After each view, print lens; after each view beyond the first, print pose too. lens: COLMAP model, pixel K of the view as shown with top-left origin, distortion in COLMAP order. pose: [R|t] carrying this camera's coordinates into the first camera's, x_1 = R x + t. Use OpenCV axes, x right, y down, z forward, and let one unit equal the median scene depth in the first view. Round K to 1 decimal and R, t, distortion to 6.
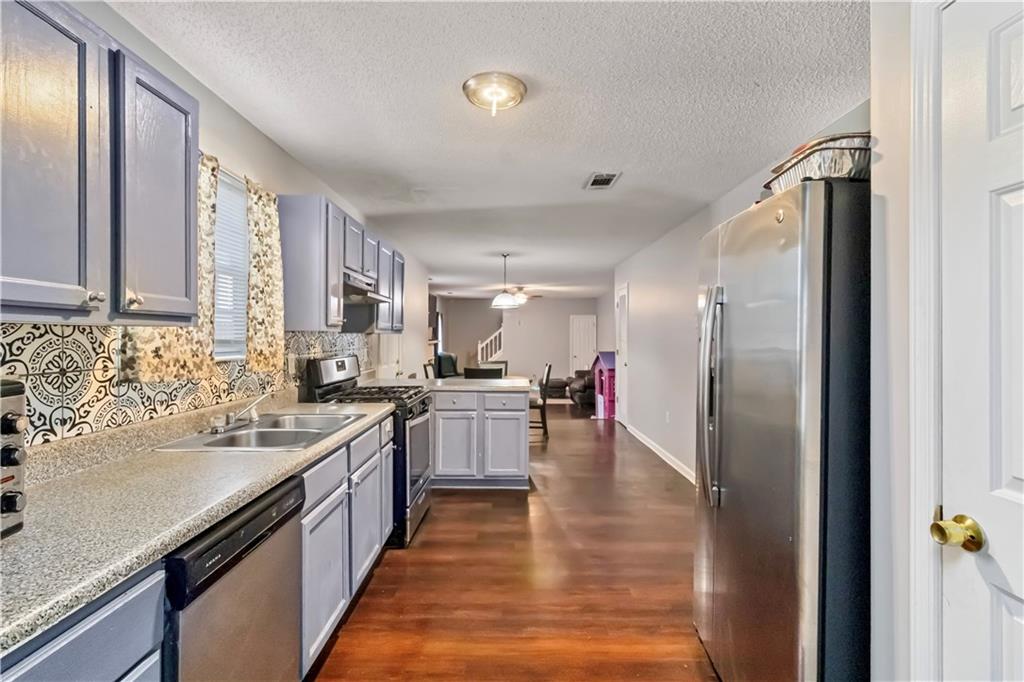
lens RADIAL K [[491.3, 0, 513.8], [0, 491.3, 332.2], [0, 0, 1]] dist [0.031992, -0.000261]
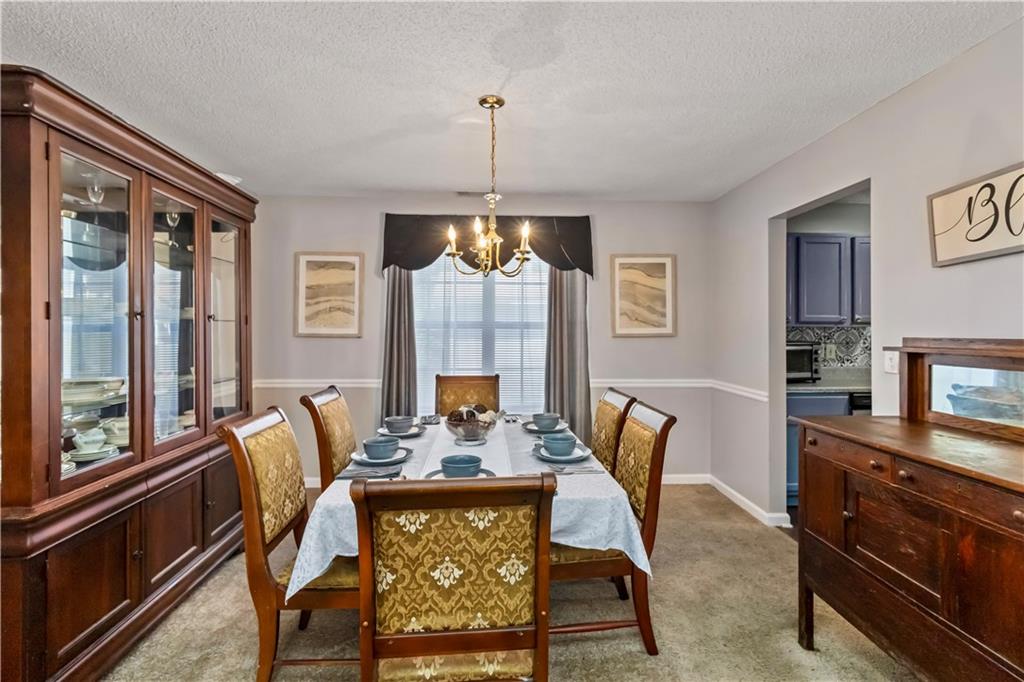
lens RADIAL K [[491.3, 0, 514.3], [0, 491.3, 332.0], [0, 0, 1]] dist [0.031992, -0.000261]
pose [[0.060186, 0.000581, -0.998187, 2.115733], [0.007389, 0.999972, 0.001028, -0.001597], [0.998160, -0.007438, 0.060180, -1.239404]]
